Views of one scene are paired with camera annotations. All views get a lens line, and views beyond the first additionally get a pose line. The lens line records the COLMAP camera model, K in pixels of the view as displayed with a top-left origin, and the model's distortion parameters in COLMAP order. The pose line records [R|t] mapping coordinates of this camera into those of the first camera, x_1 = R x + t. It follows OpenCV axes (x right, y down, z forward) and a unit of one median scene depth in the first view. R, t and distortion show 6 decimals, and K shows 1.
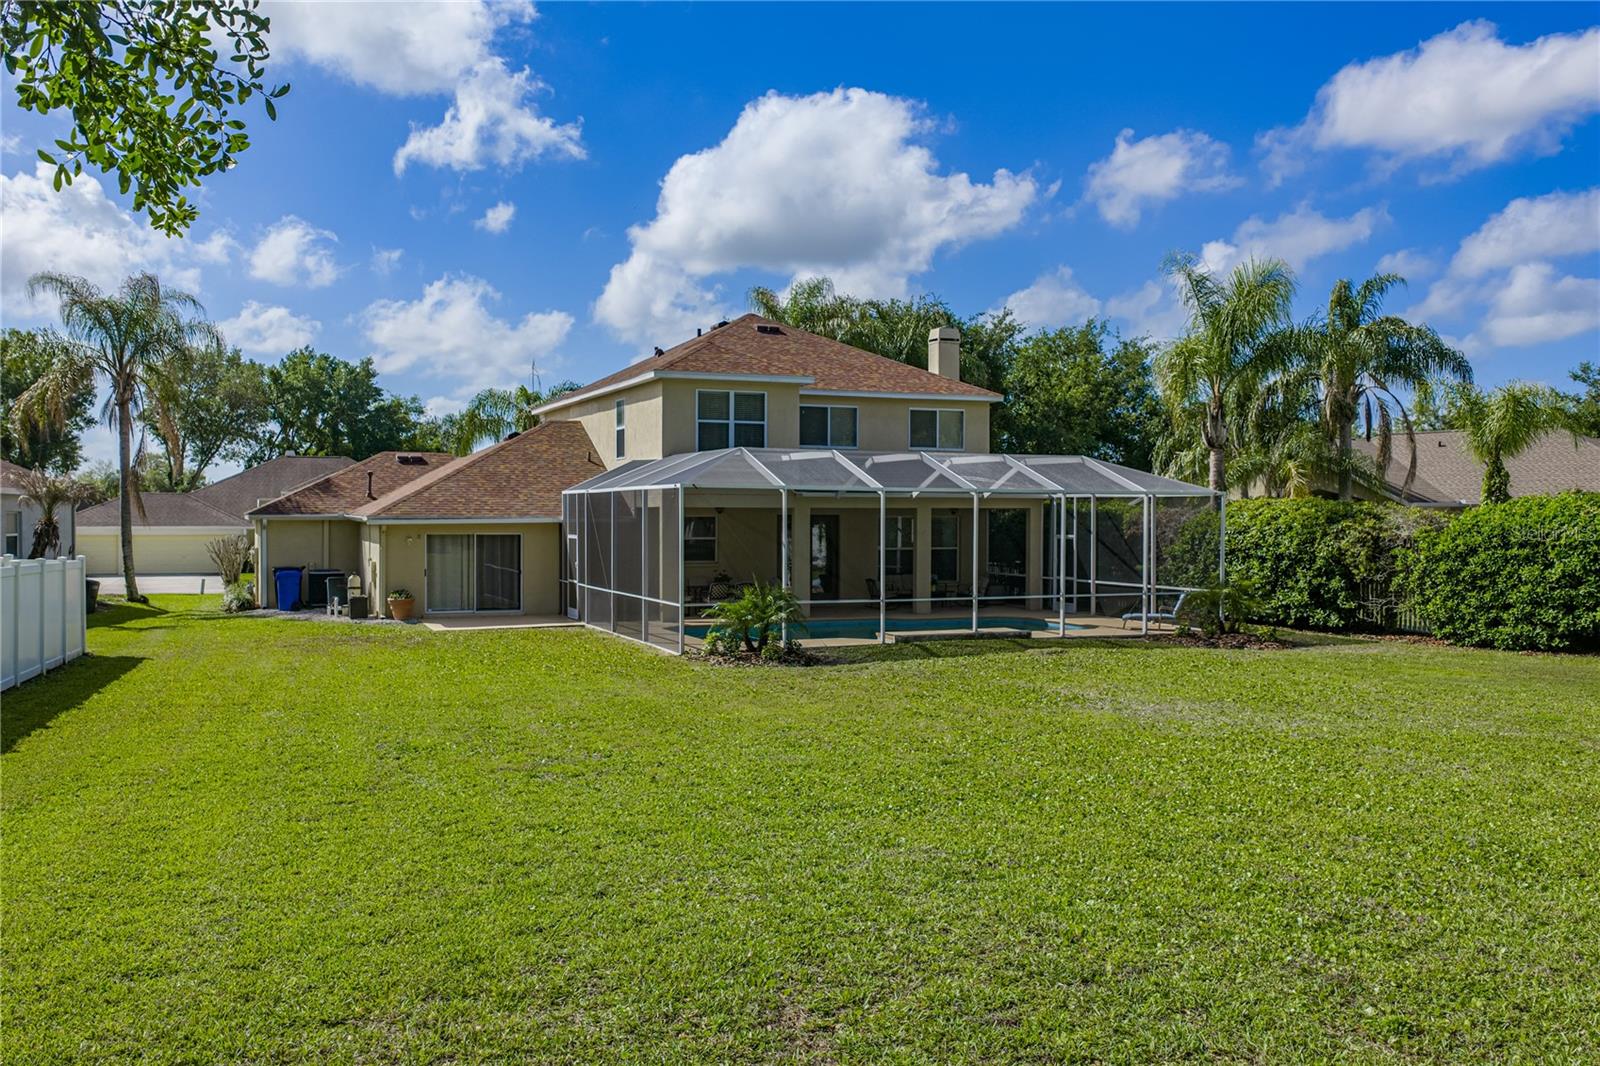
lens RADIAL K [[1317.4, 0, 800.0], [0, 1317.4, 533.0], [0, 0, 1]] dist [0.022132, -0.004624]
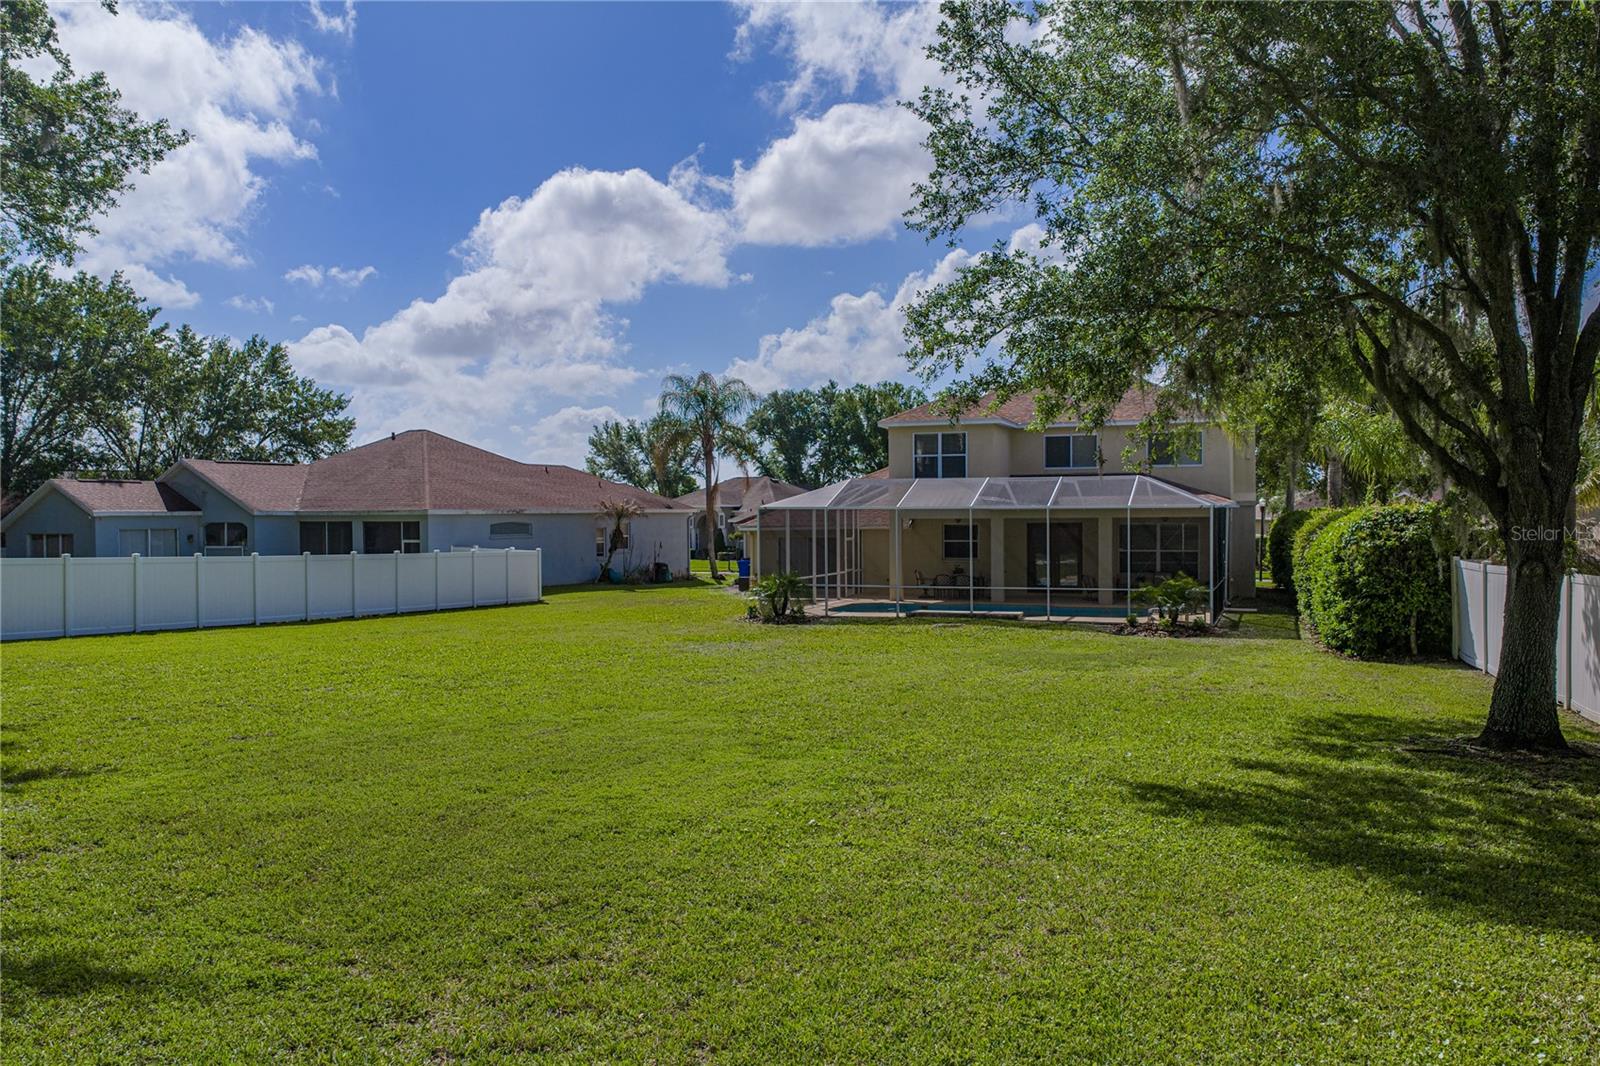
lens RADIAL K [[1317.4, 0, 800.0], [0, 1317.4, 533.0], [0, 0, 1]] dist [0.022132, -0.004624]
pose [[0.722447, 0.002980, -0.691420, 0.697922], [-0.002056, 0.999996, 0.002161, -0.006374], [0.691423, -0.000139, 0.722450, -0.074971]]
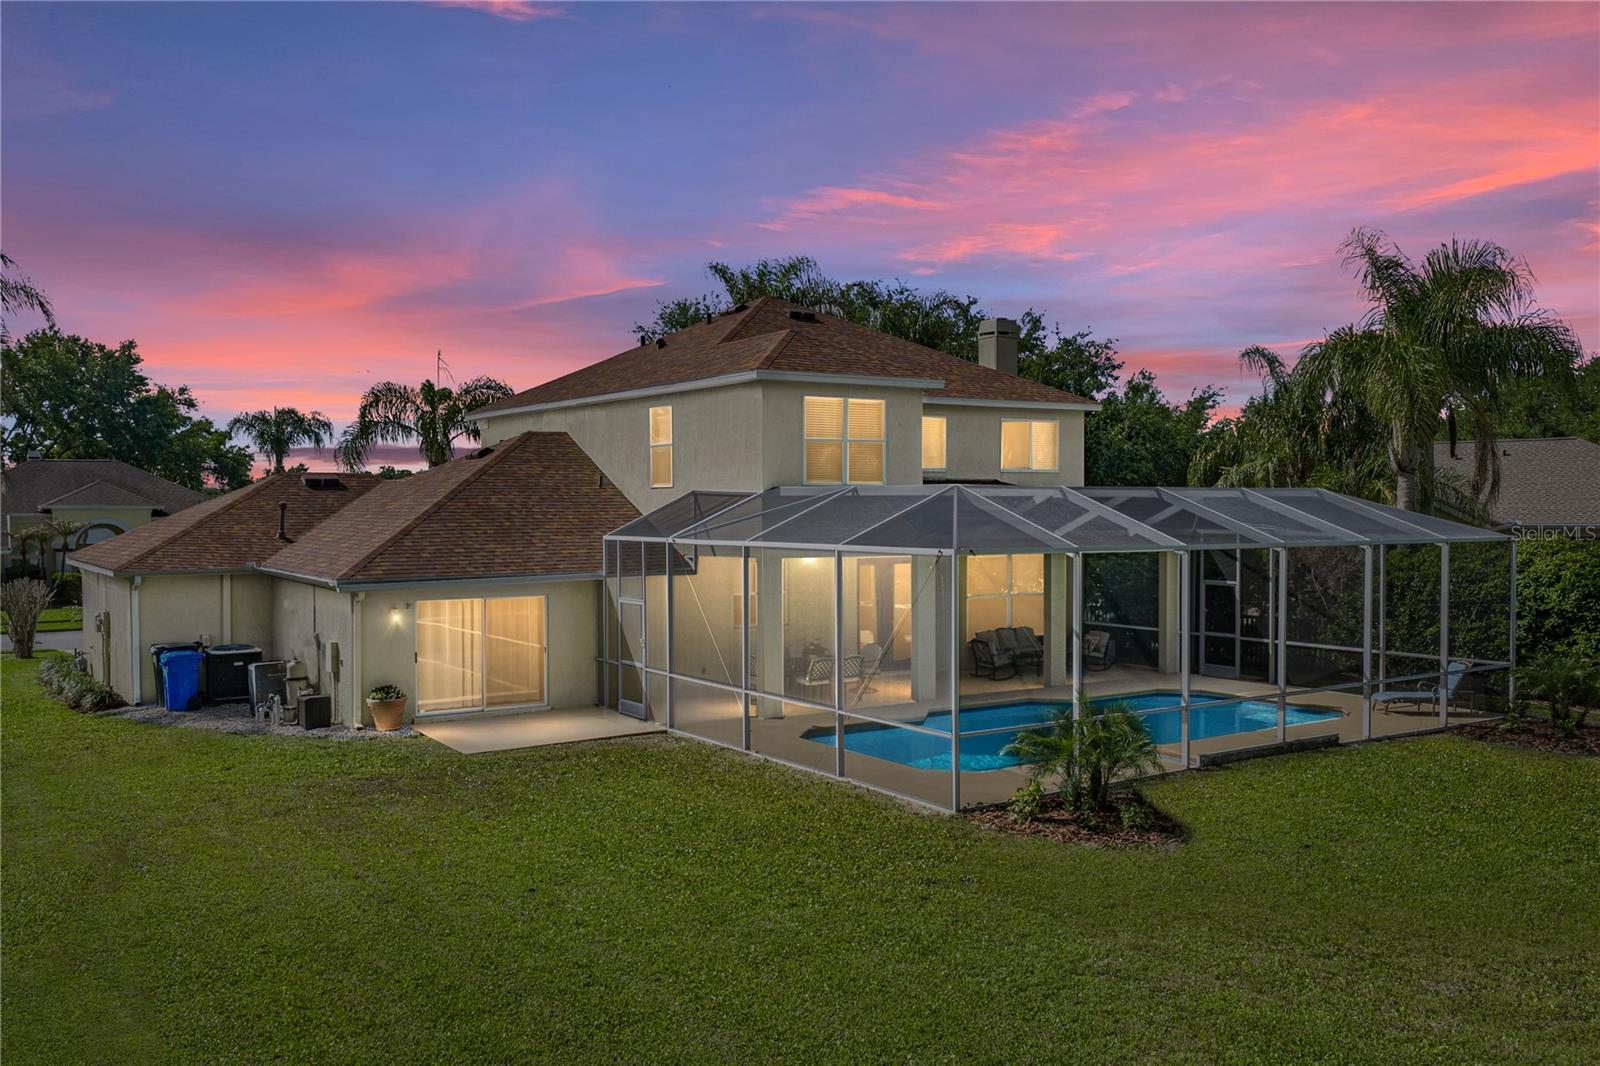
lens RADIAL K [[1324.6, 0, 792.2], [0, 1324.6, 532.0], [0, 0, 1]] dist [0.019171, -0.000720]
pose [[0.982746, -0.009606, 0.184709, -0.192819], [0.008601, 0.999944, 0.006244, -0.033859], [-0.184759, -0.004547, 0.982773, 0.247977]]
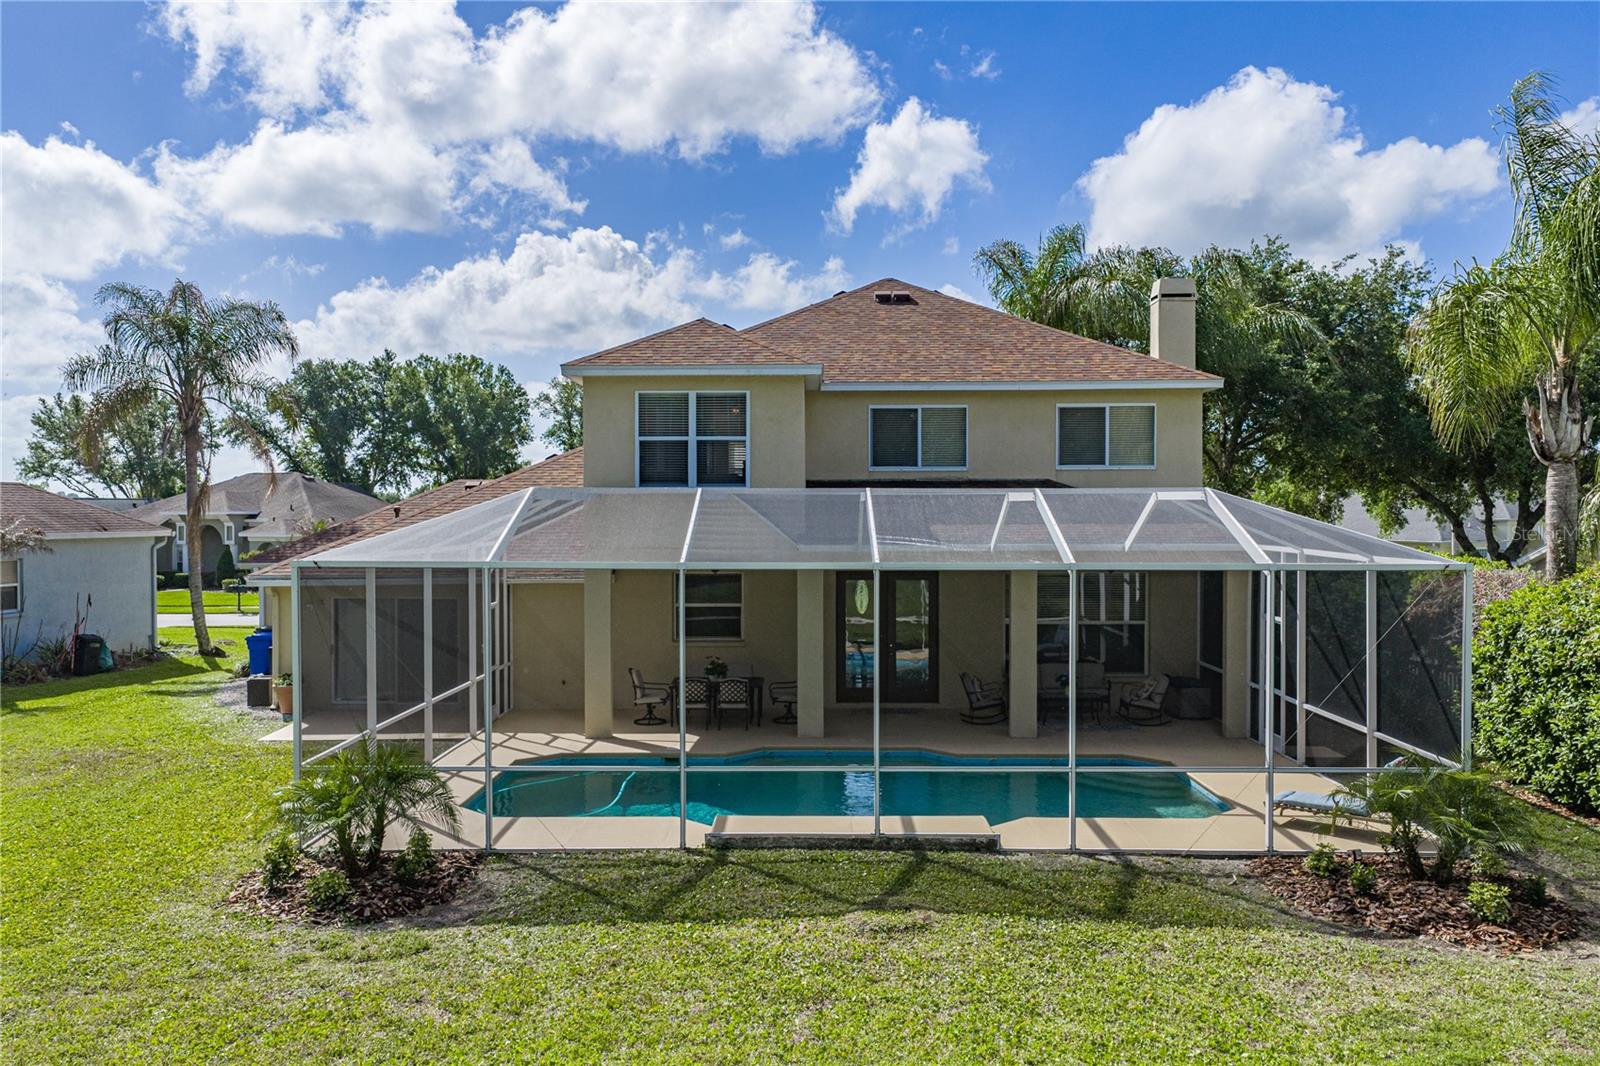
lens RADIAL K [[1324.6, 0, 792.2], [0, 1324.6, 532.0], [0, 0, 1]] dist [0.019171, -0.000720]
pose [[0.909470, 0.003417, -0.415756, 0.241158], [-0.003394, 0.999994, 0.000793, -0.033612], [0.415756, 0.000690, 0.909476, 0.368021]]
